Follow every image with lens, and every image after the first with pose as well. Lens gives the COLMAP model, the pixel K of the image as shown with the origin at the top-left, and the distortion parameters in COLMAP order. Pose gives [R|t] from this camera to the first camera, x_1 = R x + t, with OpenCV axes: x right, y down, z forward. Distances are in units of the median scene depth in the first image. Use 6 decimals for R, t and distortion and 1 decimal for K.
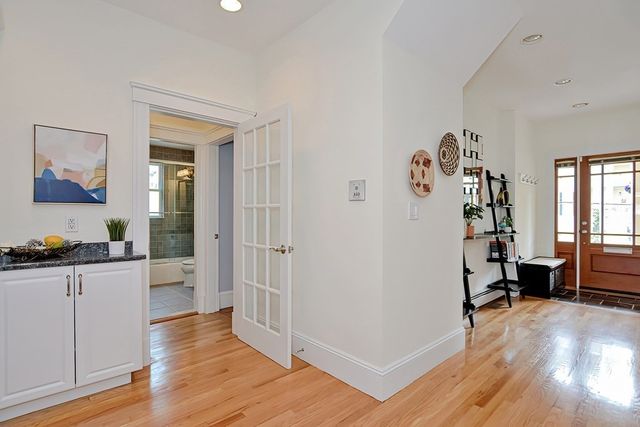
lens RADIAL K [[318.3, 0, 319.0], [0, 318.3, 215.4], [0, 0, 1]] dist [-0.013827, -0.000217]
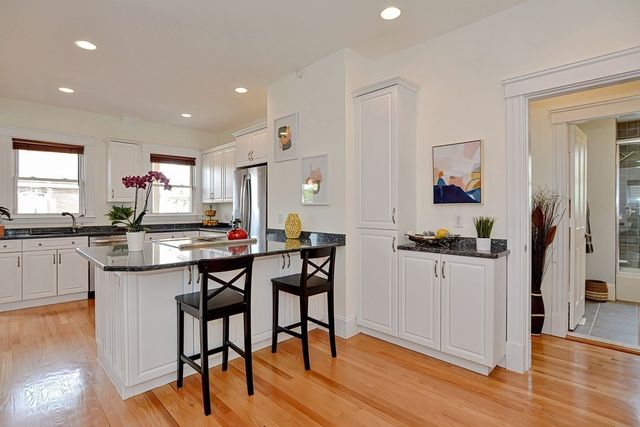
lens RADIAL K [[318.3, 0, 319.1], [0, 318.3, 210.5], [0, 0, 1]] dist [-0.013827, -0.000217]
pose [[0.037968, 0.004484, -0.999269, 0.416706], [-0.004806, 0.999979, 0.004304, -0.014320], [0.999267, 0.004639, 0.037989, 0.413222]]
